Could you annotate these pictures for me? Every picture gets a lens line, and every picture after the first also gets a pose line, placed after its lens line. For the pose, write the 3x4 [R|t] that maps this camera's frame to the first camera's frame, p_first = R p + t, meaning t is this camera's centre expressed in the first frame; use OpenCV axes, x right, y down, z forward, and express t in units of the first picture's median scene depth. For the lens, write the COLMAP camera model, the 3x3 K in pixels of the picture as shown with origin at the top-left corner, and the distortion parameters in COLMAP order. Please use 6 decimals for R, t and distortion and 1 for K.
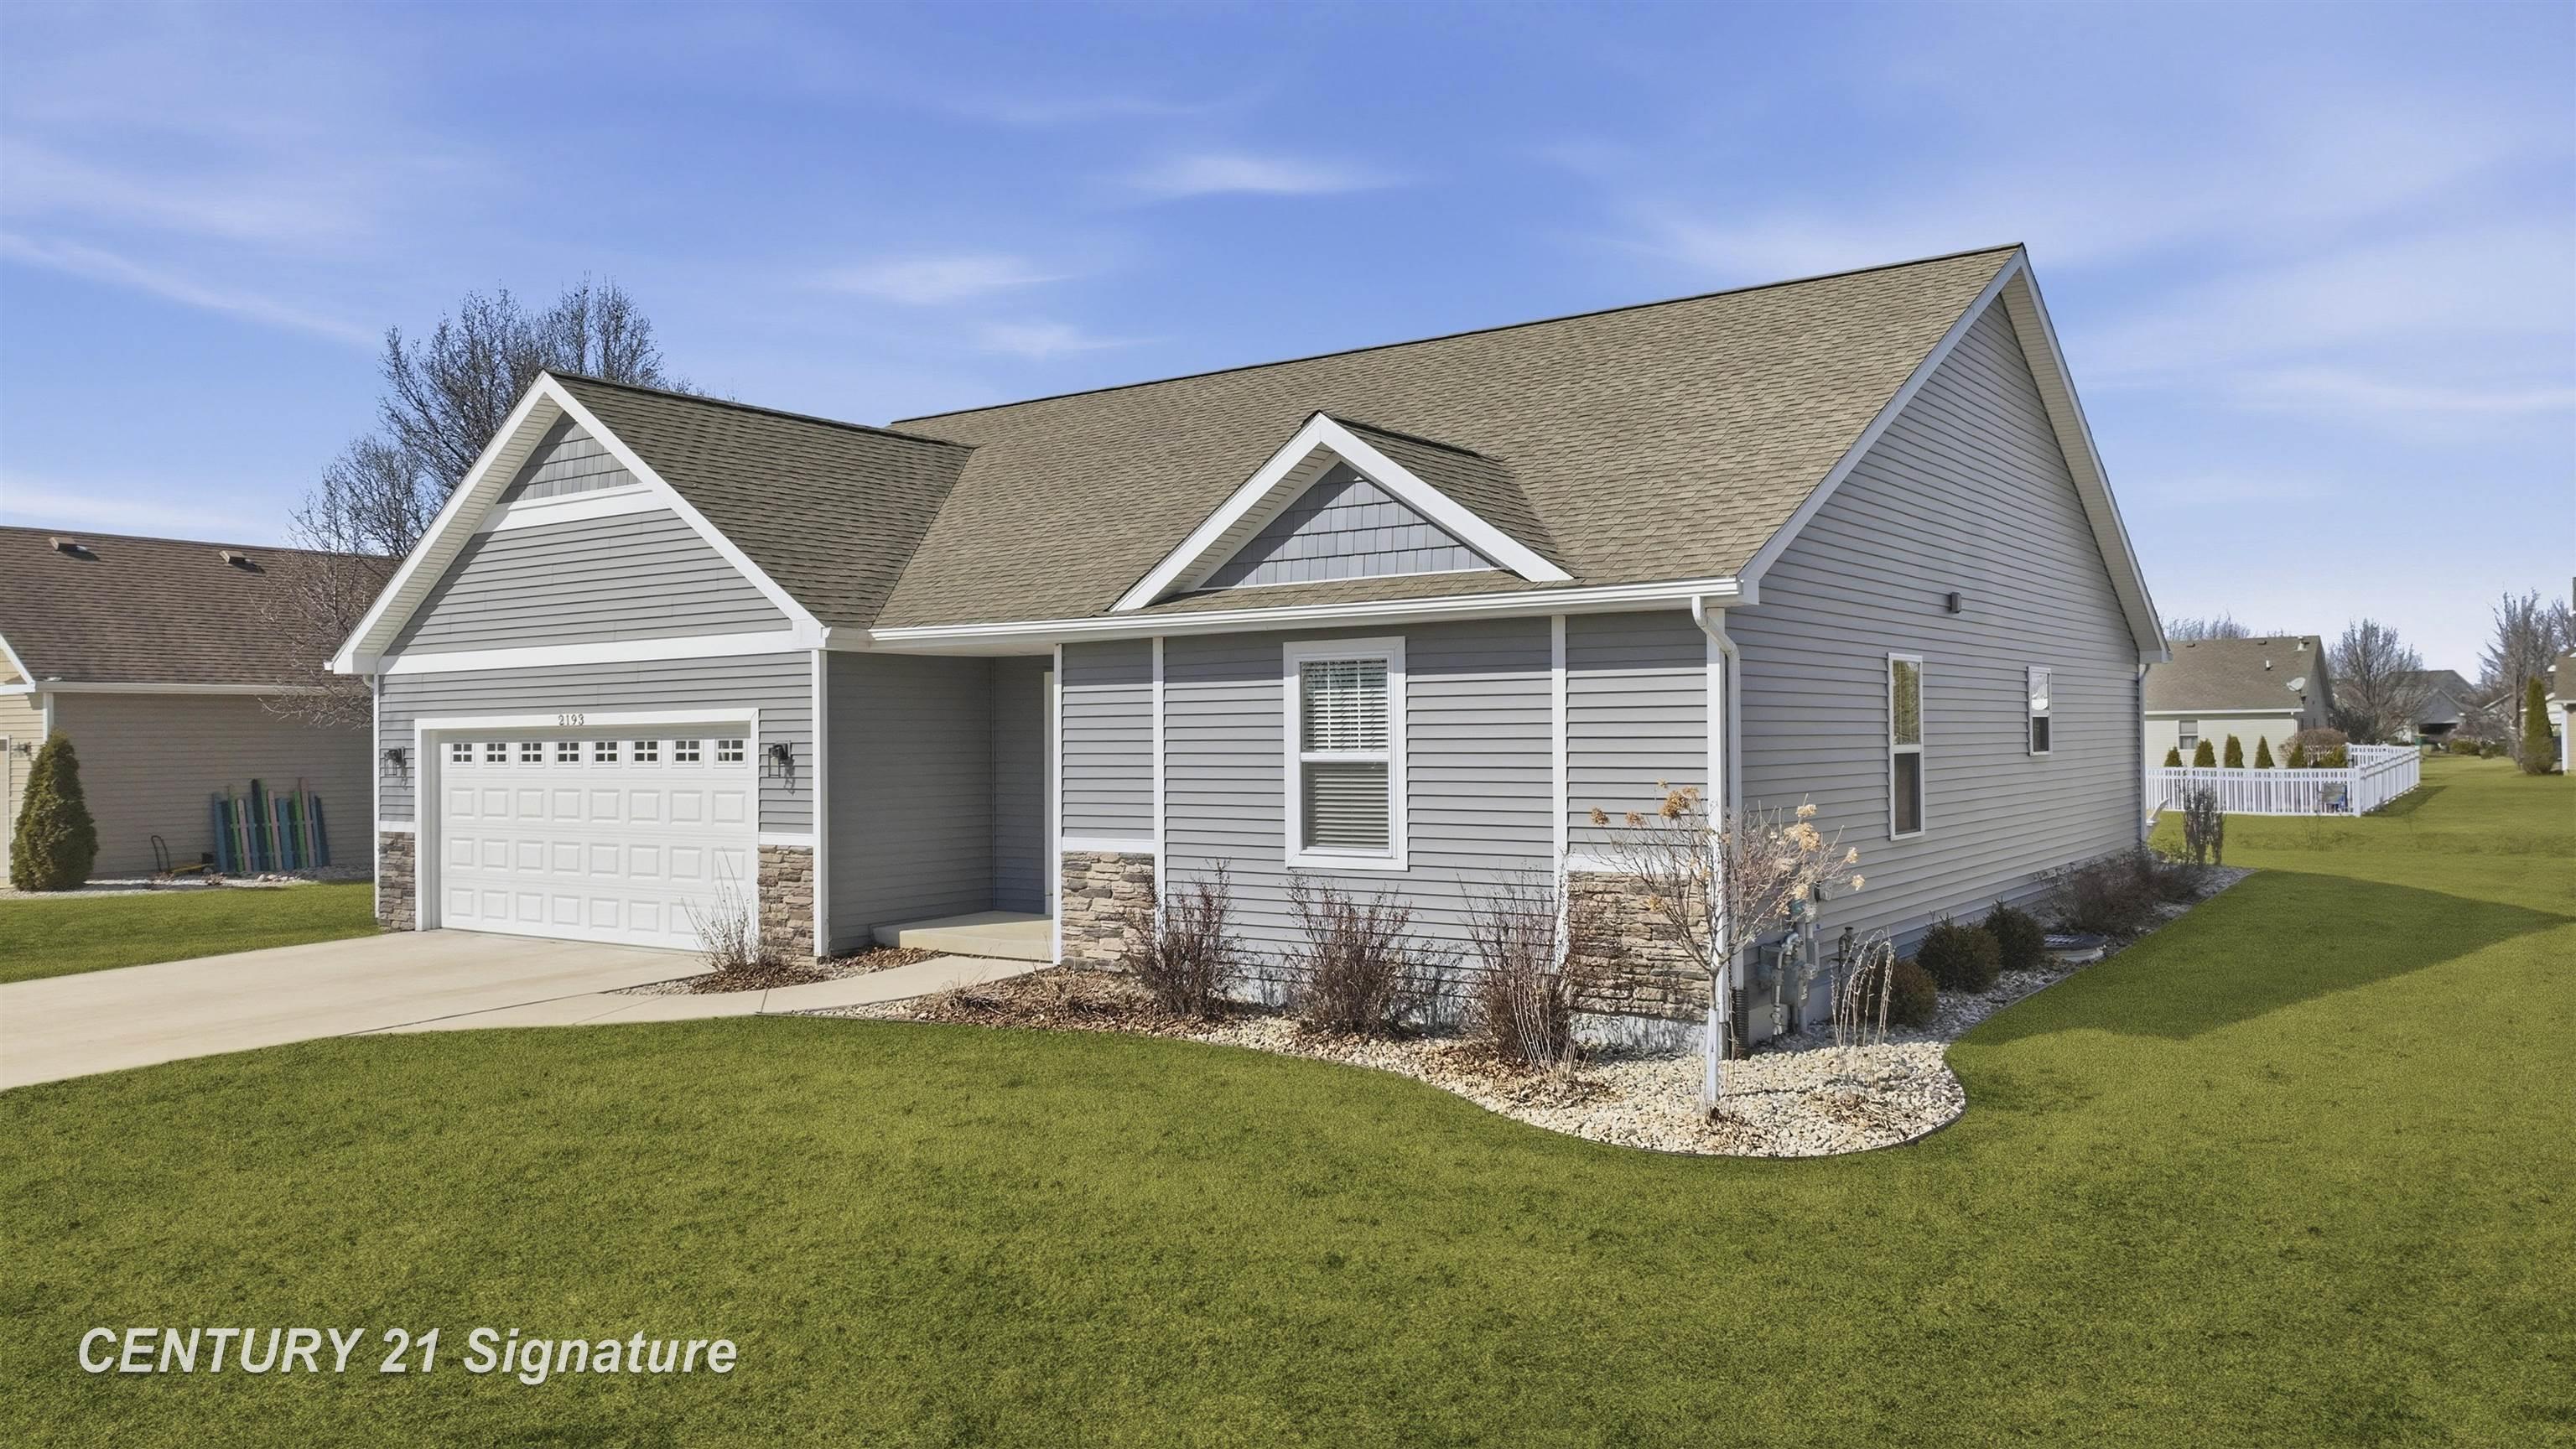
lens RADIAL K [[1828.8, 0, 1294.9], [0, 1828.8, 773.6], [0, 0, 1]] dist [0.007082, 0.003324]
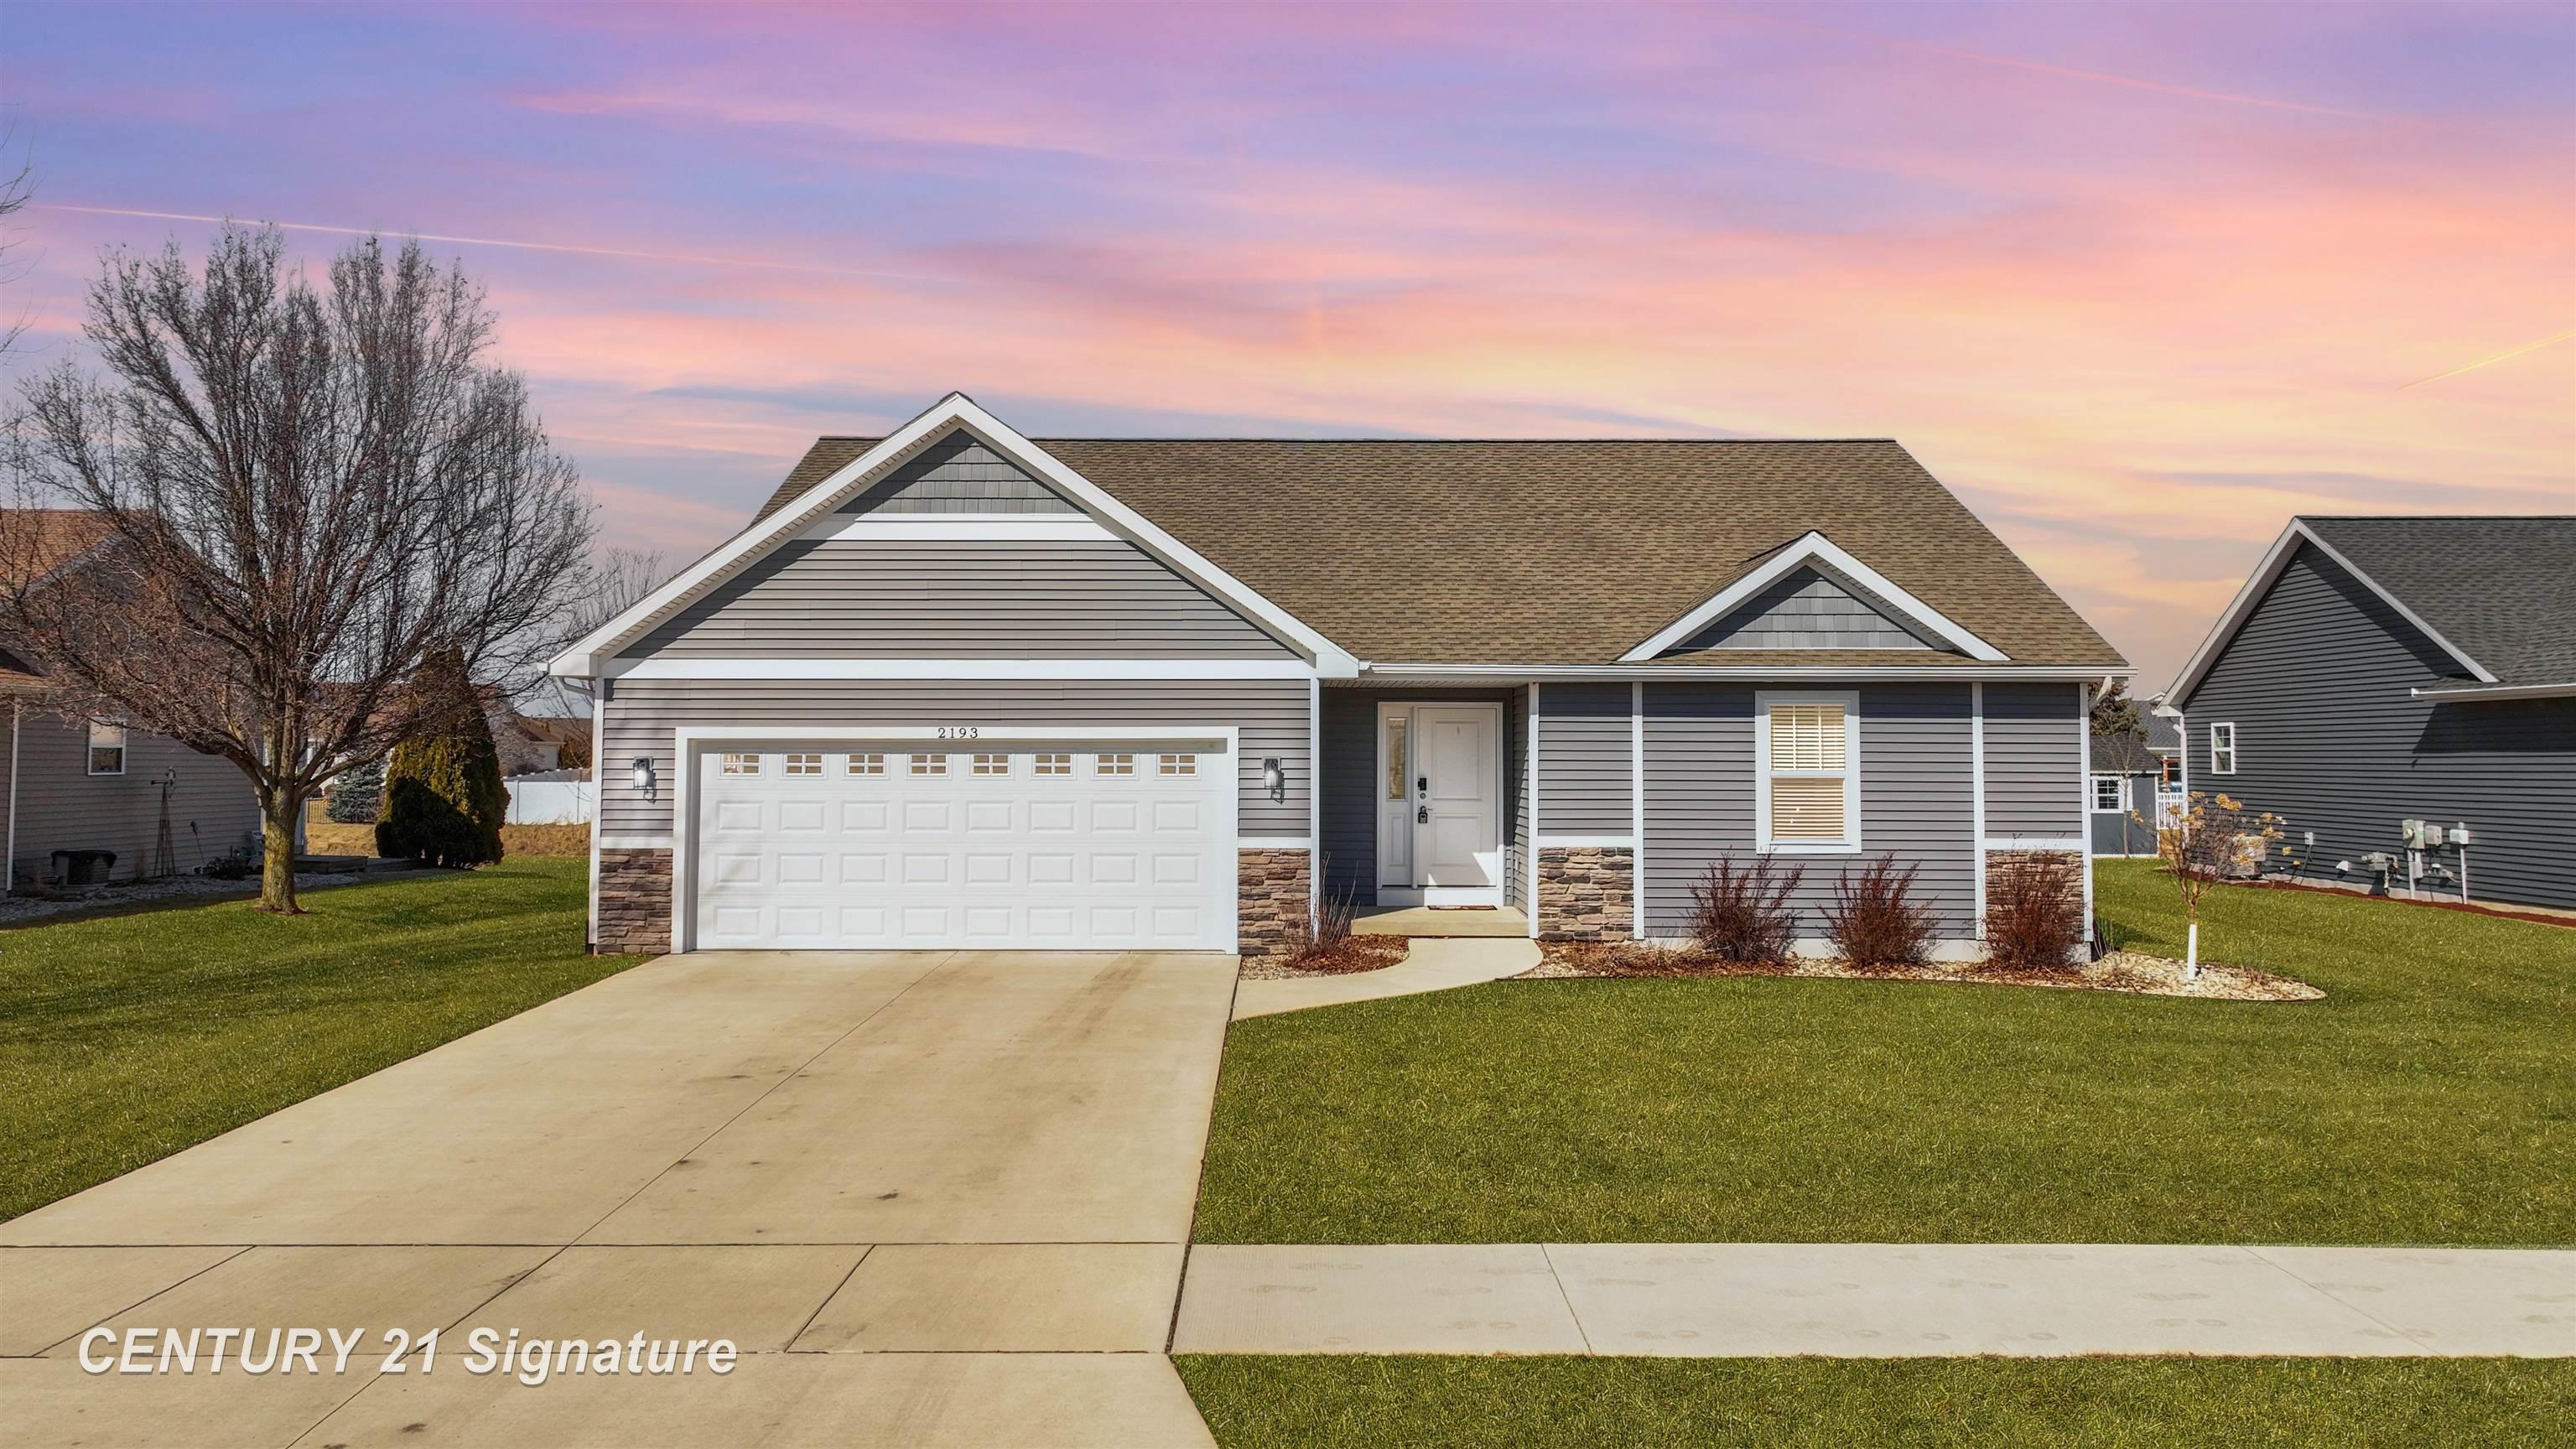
lens RADIAL K [[1839.1, 0, 1285.5], [0, 1839.1, 715.1], [0, 0, 1]] dist [0.002983, 0.014106]
pose [[0.815603, 0.028680, 0.577901, -1.018859], [0.000370, 0.998745, -0.050087, 0.014965], [-0.578612, 0.041065, 0.814568, 0.067341]]
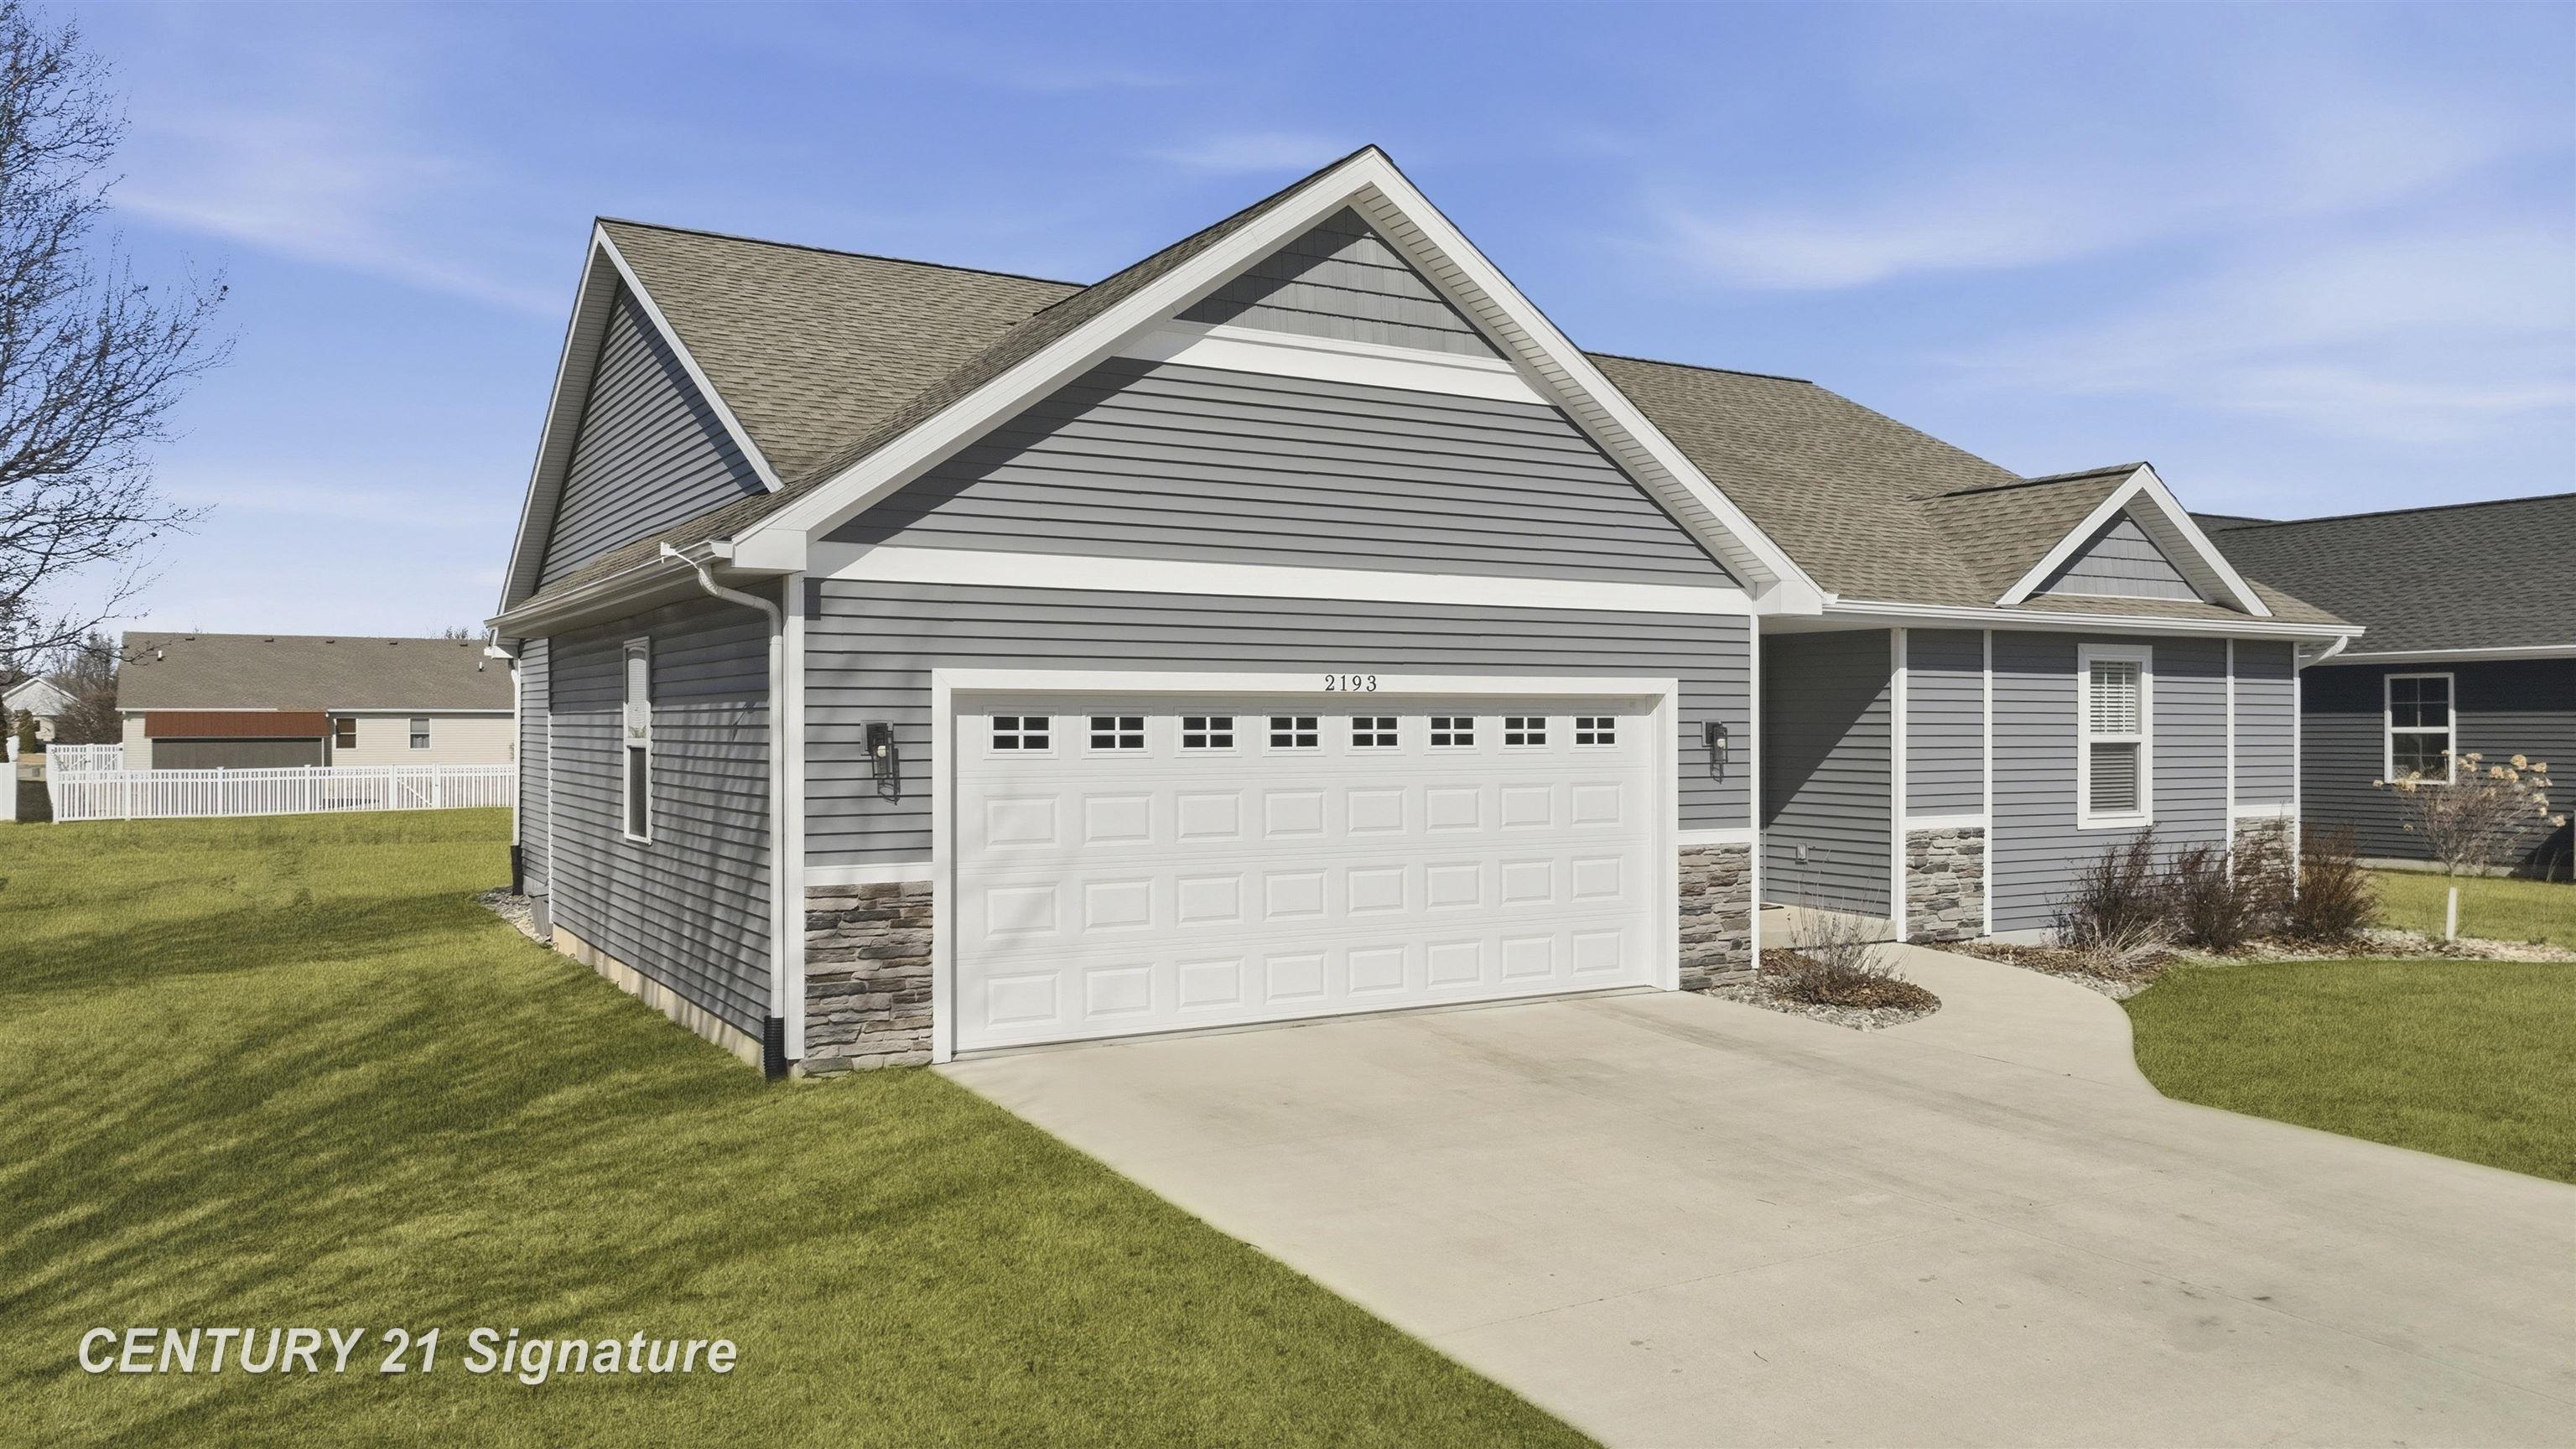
lens RADIAL K [[1828.8, 0, 1294.9], [0, 1828.8, 773.6], [0, 0, 1]] dist [0.007082, 0.003324]
pose [[0.406992, -0.012985, 0.913339, -1.222633], [0.014208, 0.999868, 0.007883, -0.002603], [-0.913321, 0.009768, 0.407123, 0.908786]]
